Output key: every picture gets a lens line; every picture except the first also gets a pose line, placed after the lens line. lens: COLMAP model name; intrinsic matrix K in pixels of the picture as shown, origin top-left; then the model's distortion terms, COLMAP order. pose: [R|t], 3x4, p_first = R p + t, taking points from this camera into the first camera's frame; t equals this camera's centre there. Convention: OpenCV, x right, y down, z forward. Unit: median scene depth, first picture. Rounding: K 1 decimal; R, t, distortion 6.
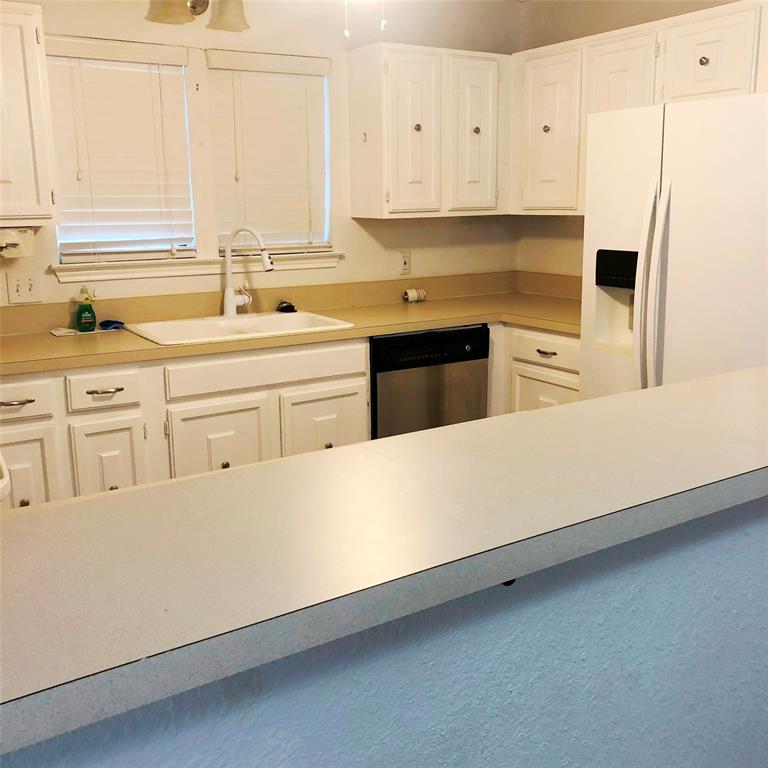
lens RADIAL K [[840.4, 0, 382.5], [0, 840.4, 367.9], [0, 0, 1]] dist [0.121679, -0.262518]
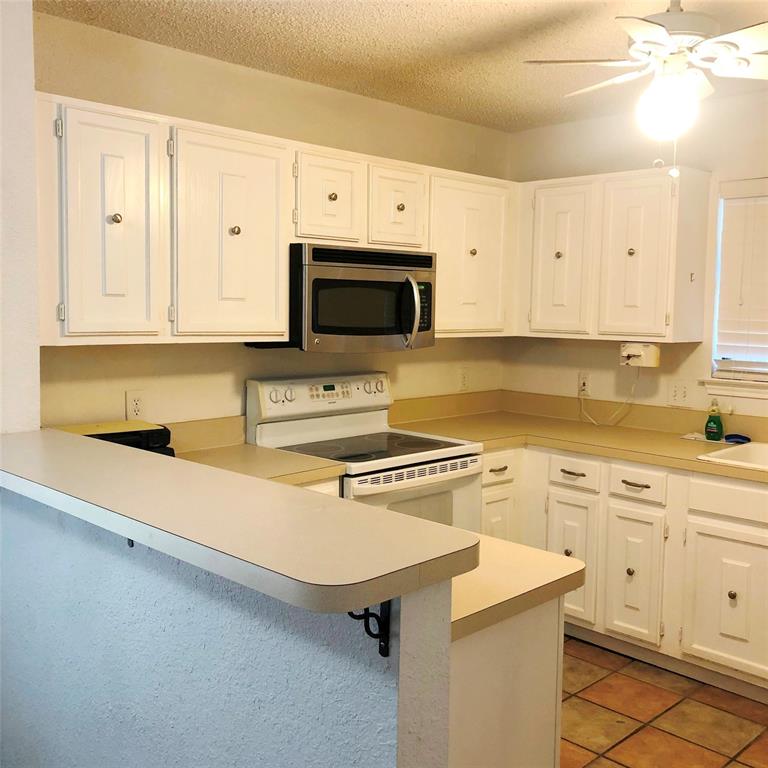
lens RADIAL K [[840.4, 0, 382.5], [0, 840.4, 367.9], [0, 0, 1]] dist [0.121679, -0.262518]
pose [[0.219133, 0.086565, -0.971847, 0.599118], [-0.210281, 0.976839, 0.039595, -0.085221], [0.952766, 0.195684, 0.232260, 0.311974]]
